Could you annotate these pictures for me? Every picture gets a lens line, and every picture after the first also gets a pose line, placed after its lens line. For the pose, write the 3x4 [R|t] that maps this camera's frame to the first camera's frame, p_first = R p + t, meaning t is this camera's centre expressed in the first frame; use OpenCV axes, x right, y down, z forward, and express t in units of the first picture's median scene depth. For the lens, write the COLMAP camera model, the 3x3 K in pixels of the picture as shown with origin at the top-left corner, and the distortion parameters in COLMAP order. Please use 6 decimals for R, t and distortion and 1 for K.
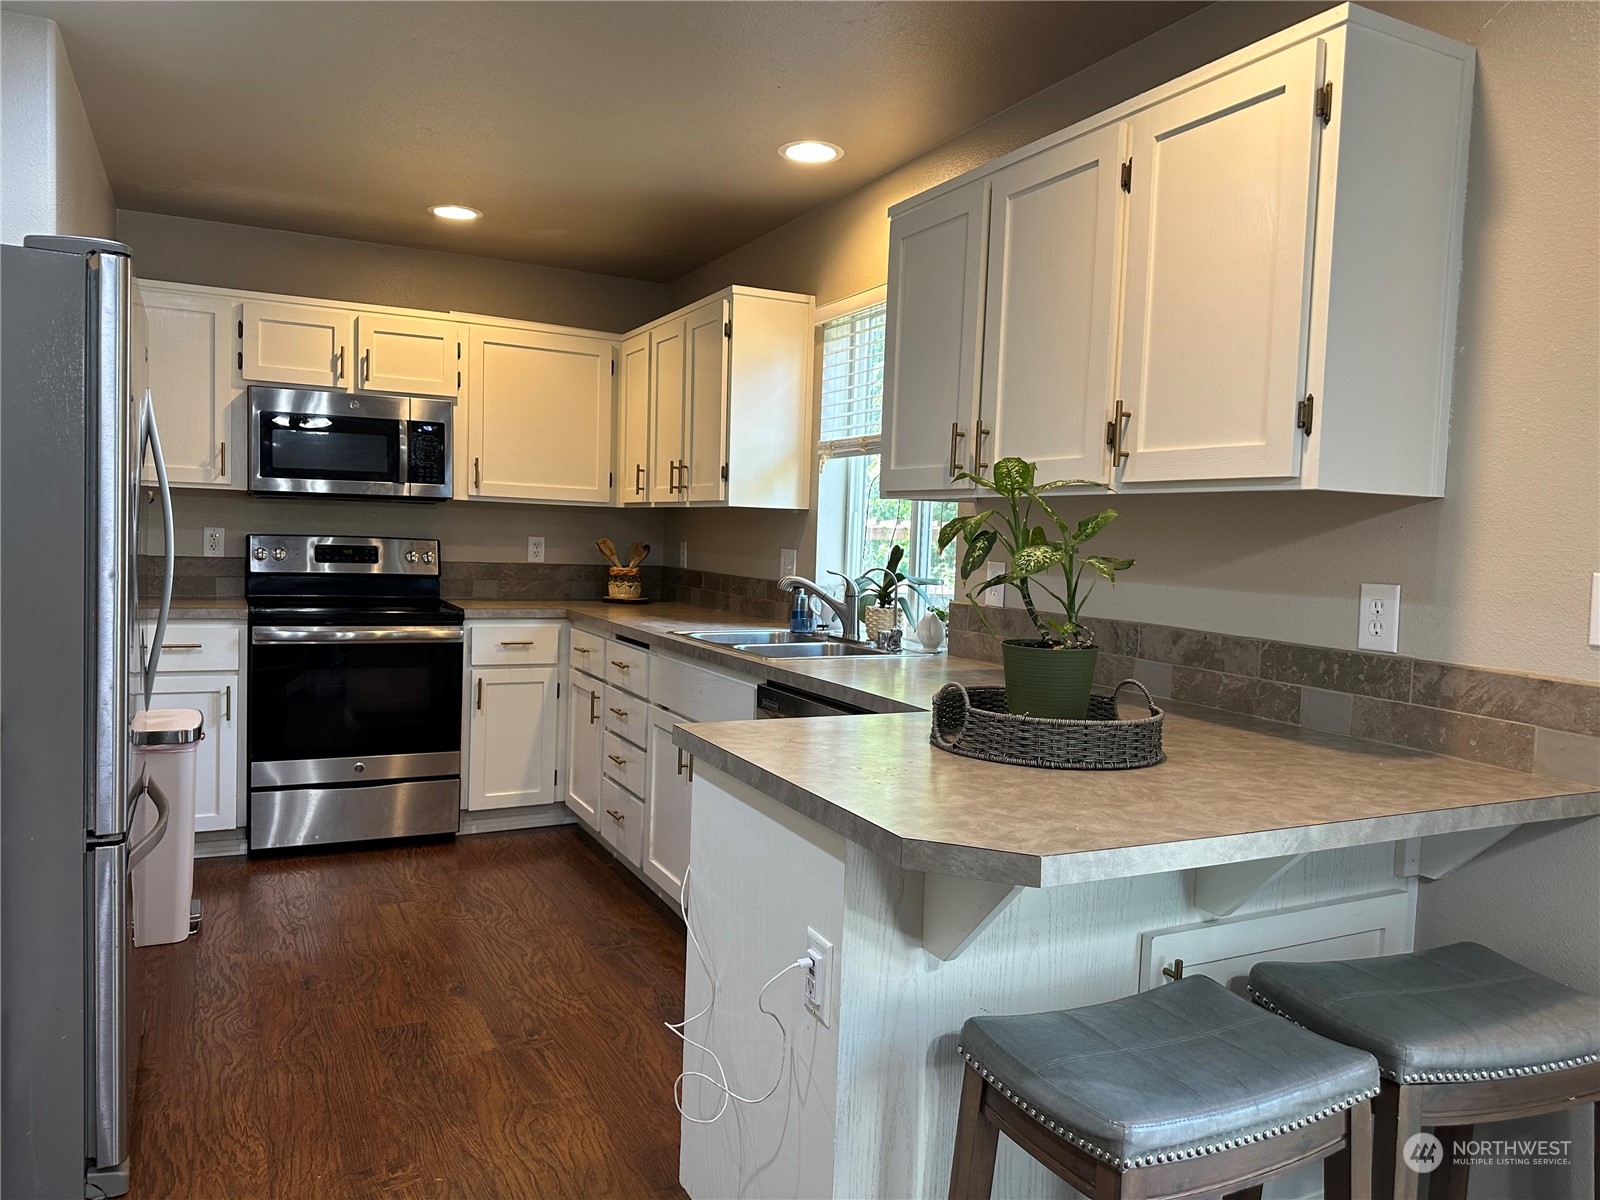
lens RADIAL K [[1137.9, 0, 804.6], [0, 1137.9, 606.7], [0, 0, 1]] dist [0.099149, -0.137116]
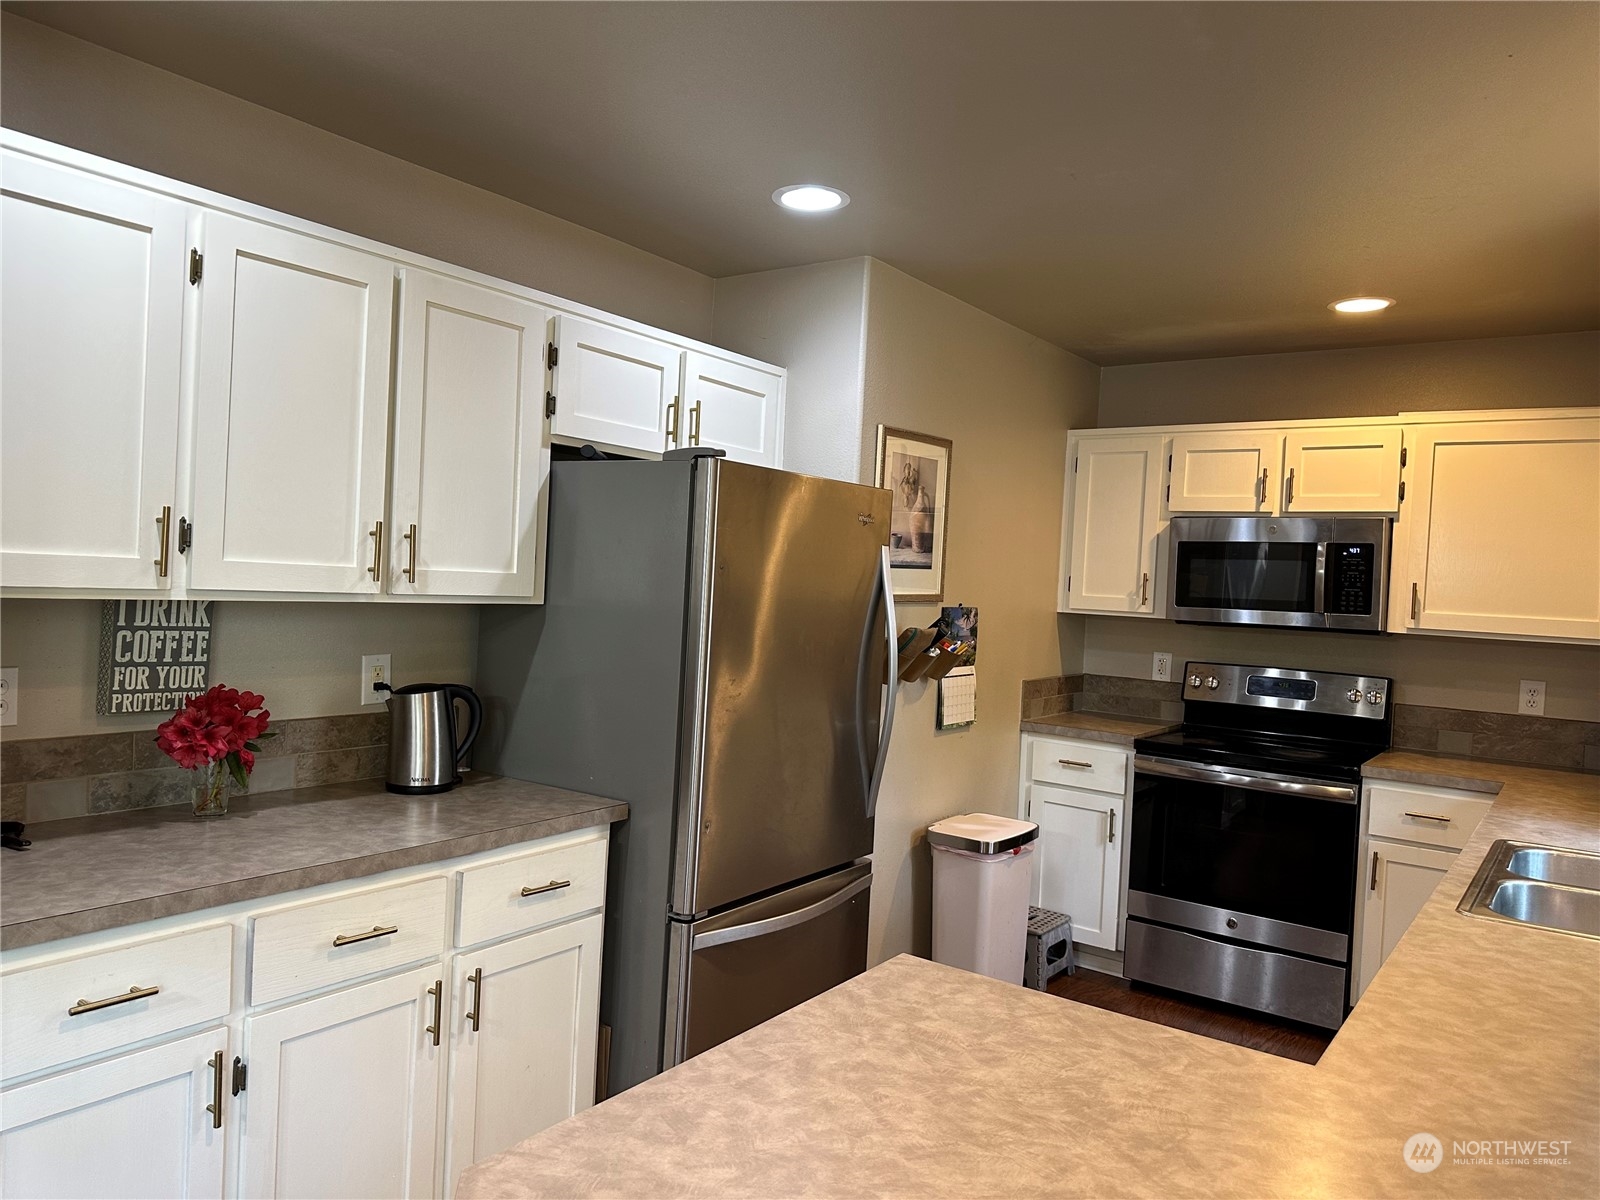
lens RADIAL K [[1137.9, 0, 804.6], [0, 1137.9, 606.7], [0, 0, 1]] dist [0.099149, -0.137116]
pose [[0.463062, 0.013654, -0.886221, 0.257522], [-0.089842, 0.995454, -0.031607, -0.049046], [0.881761, 0.094256, 0.462184, 0.240298]]
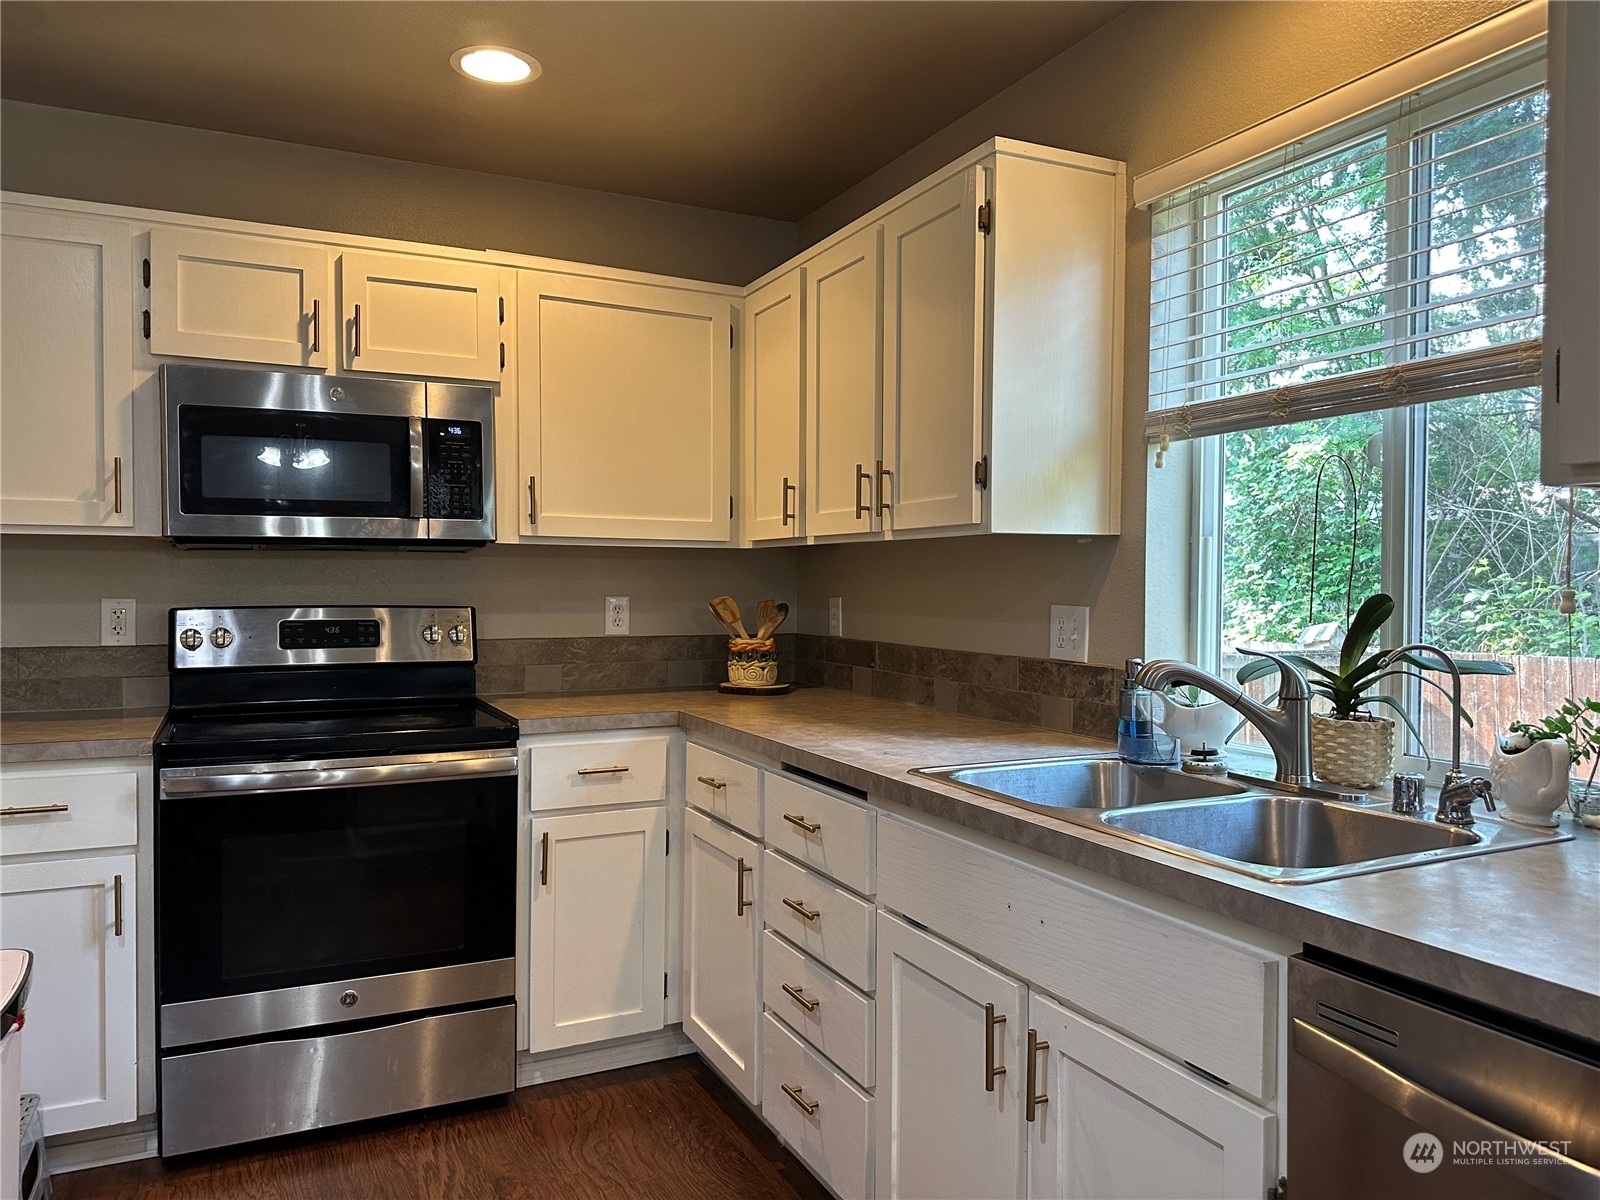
lens RADIAL K [[1137.9, 0, 804.6], [0, 1137.9, 606.7], [0, 0, 1]] dist [0.099149, -0.137116]
pose [[0.999412, -0.029442, -0.017547, -0.130942], [0.028665, 0.998666, -0.042954, -0.027212], [0.018789, 0.042425, 0.998923, 0.388104]]
